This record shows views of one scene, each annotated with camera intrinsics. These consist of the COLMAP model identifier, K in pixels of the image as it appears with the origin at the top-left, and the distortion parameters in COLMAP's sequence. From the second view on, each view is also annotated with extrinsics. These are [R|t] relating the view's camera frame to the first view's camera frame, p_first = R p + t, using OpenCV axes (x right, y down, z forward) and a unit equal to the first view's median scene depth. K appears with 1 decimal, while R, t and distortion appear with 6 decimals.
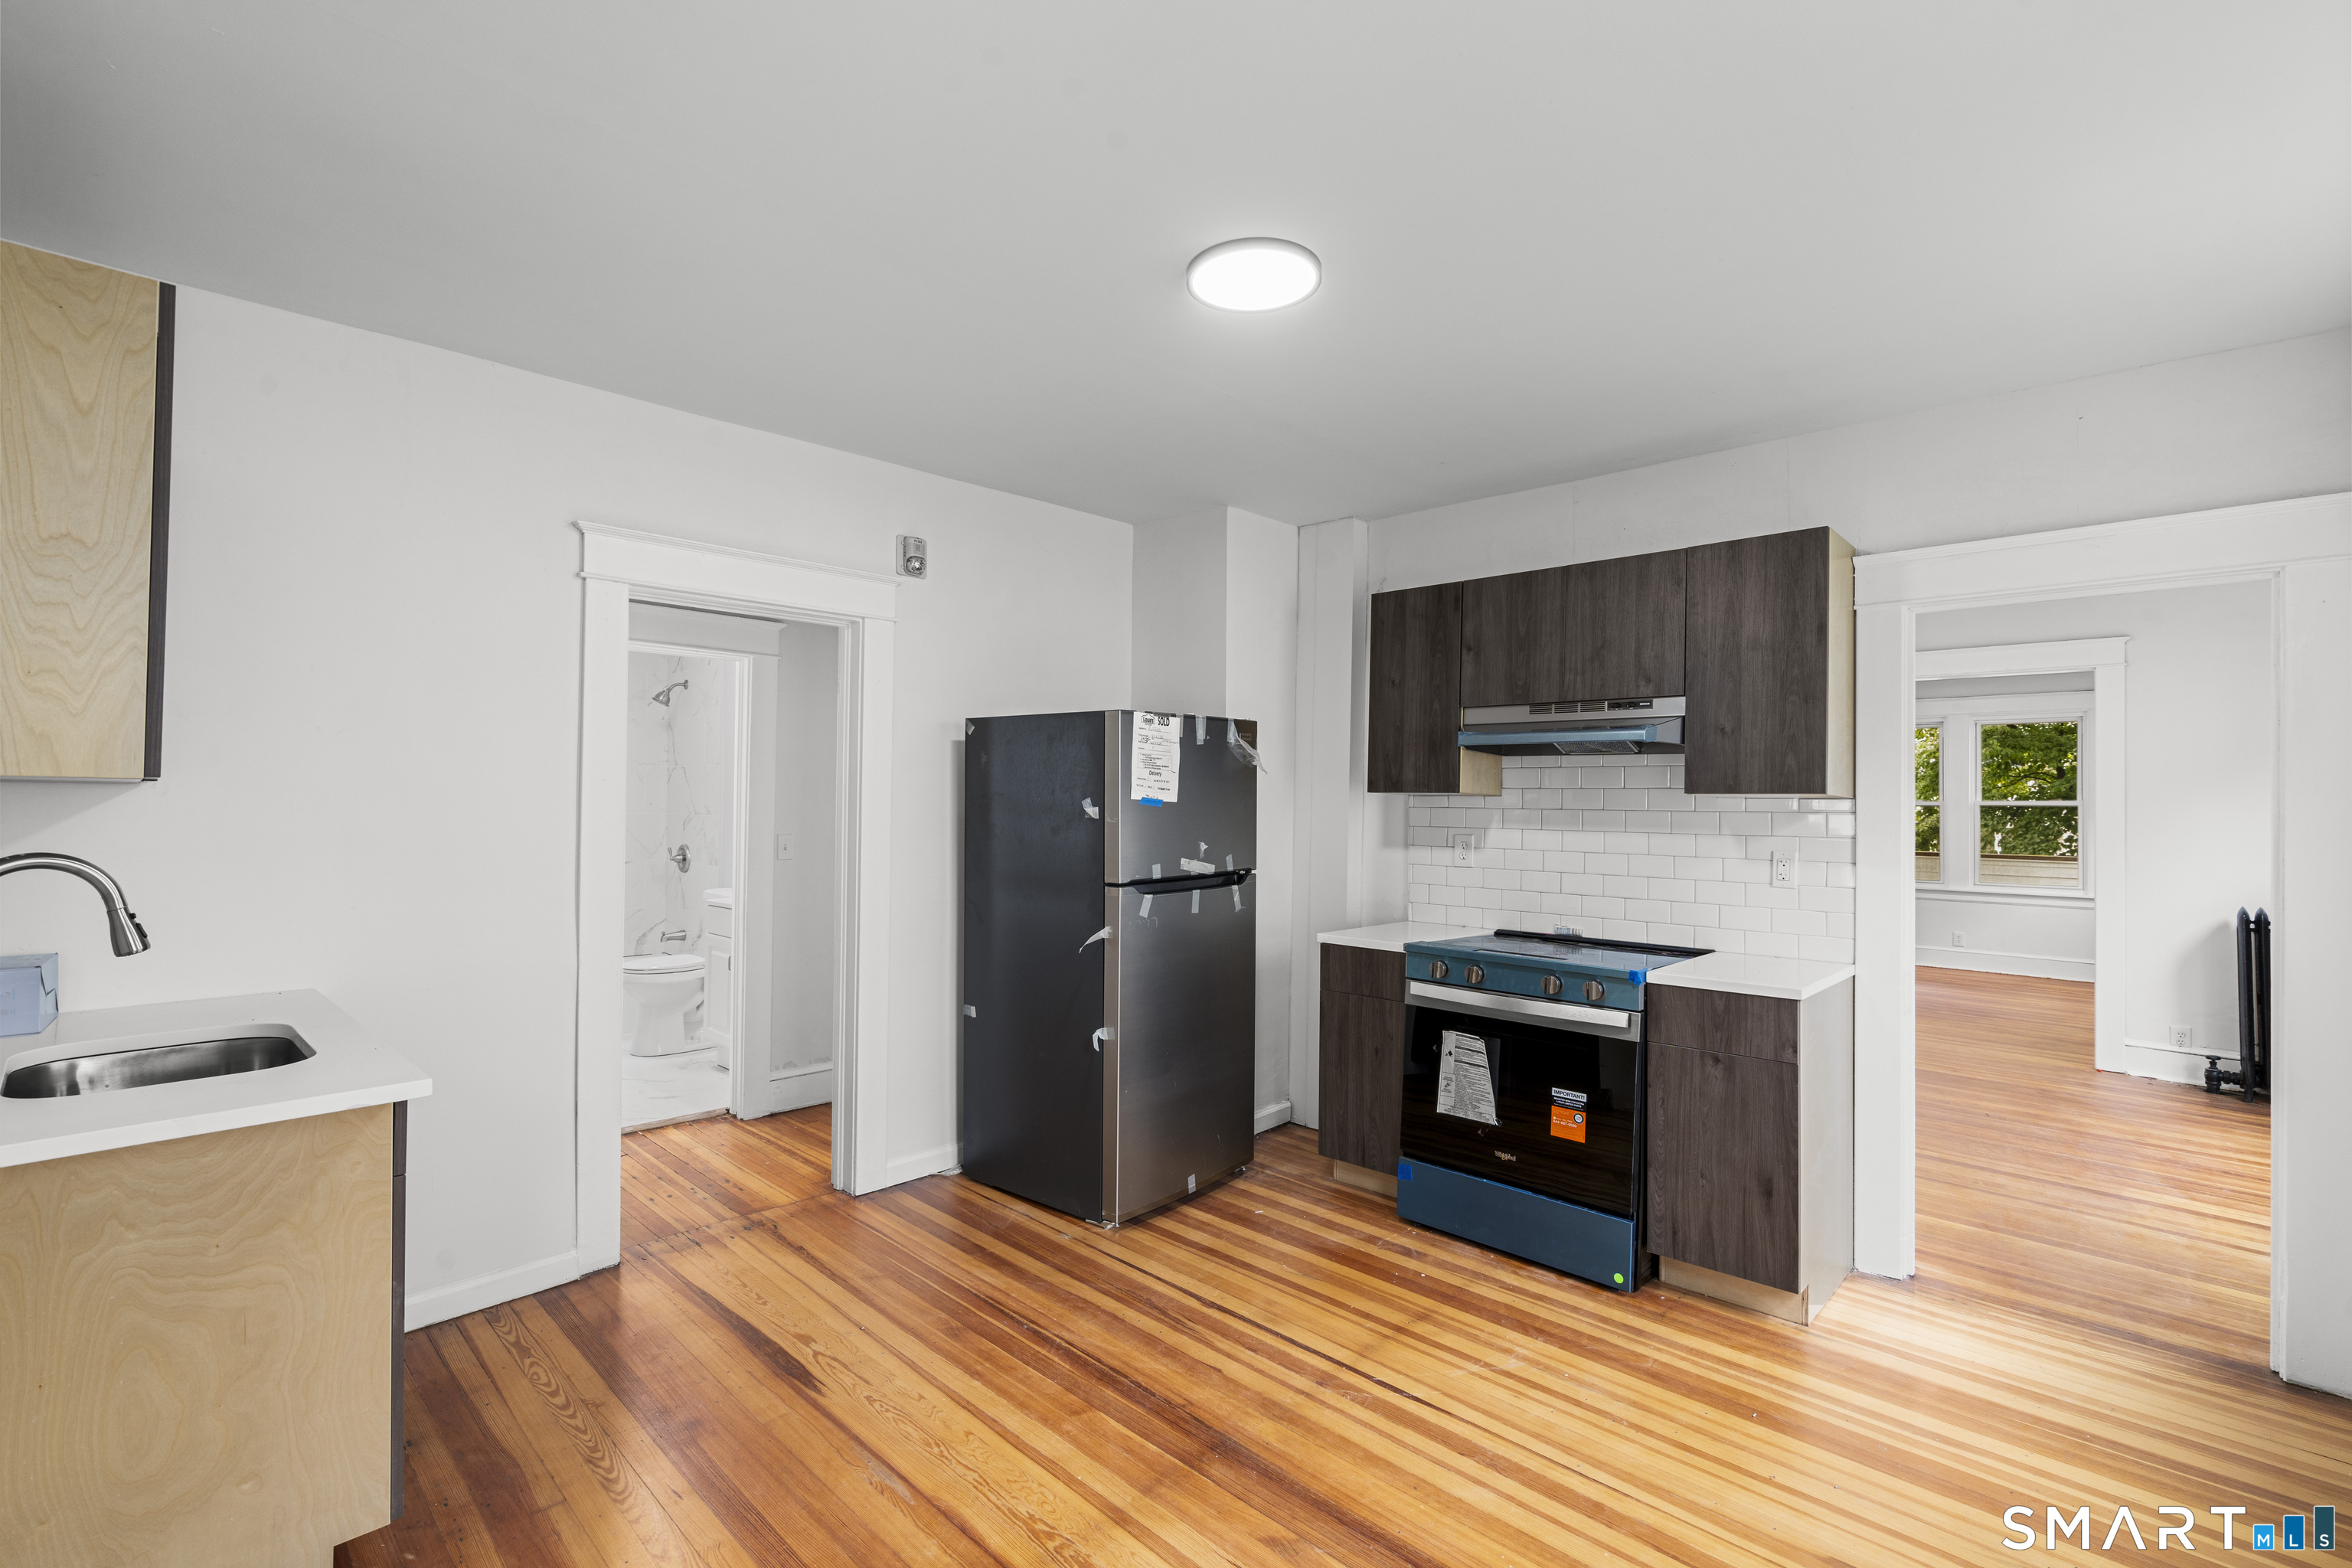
lens RADIAL K [[1054.2, 0, 1172.5], [0, 1054.2, 787.5], [0, 0, 1]] dist [-0.008417, 0.003482]
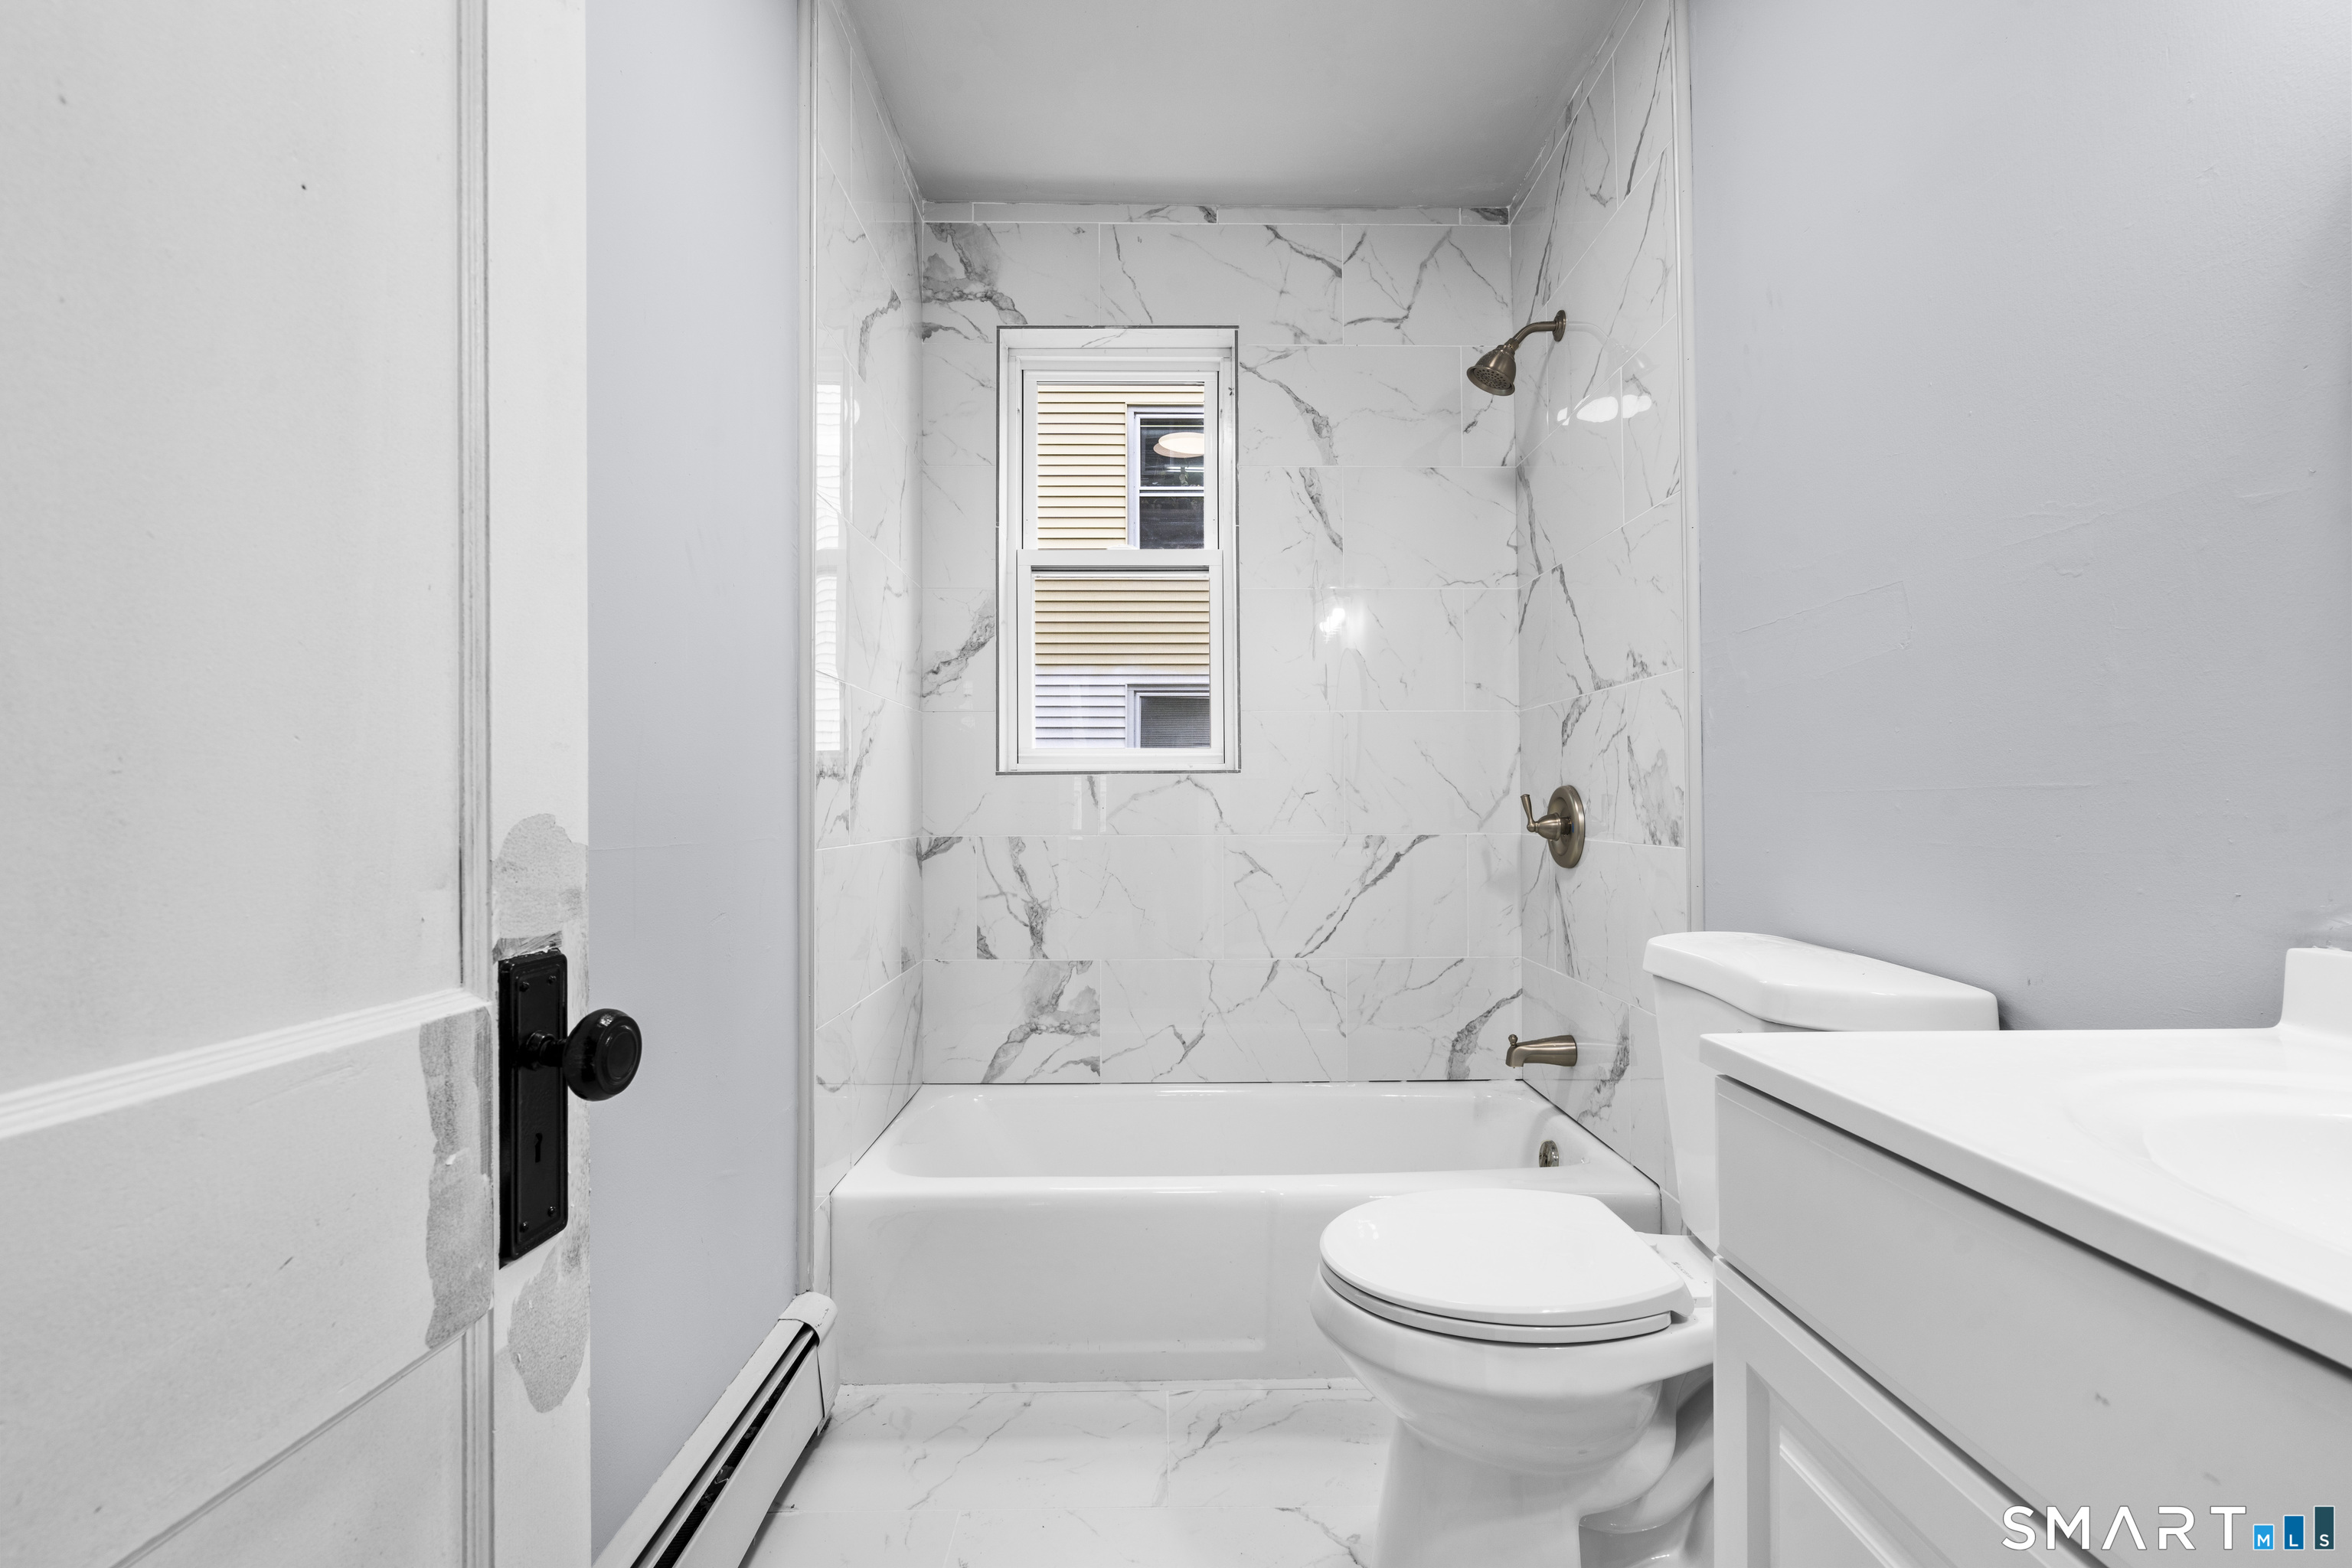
lens RADIAL K [[1054.2, 0, 1175.5], [0, 1054.2, 789.3], [0, 0, 1]] dist [-0.008417, 0.003482]
pose [[0.711846, -0.021701, -0.702000, -0.314431], [0.020708, 0.999736, -0.009907, 0.055816], [0.702030, -0.007485, 0.712108, 0.667644]]
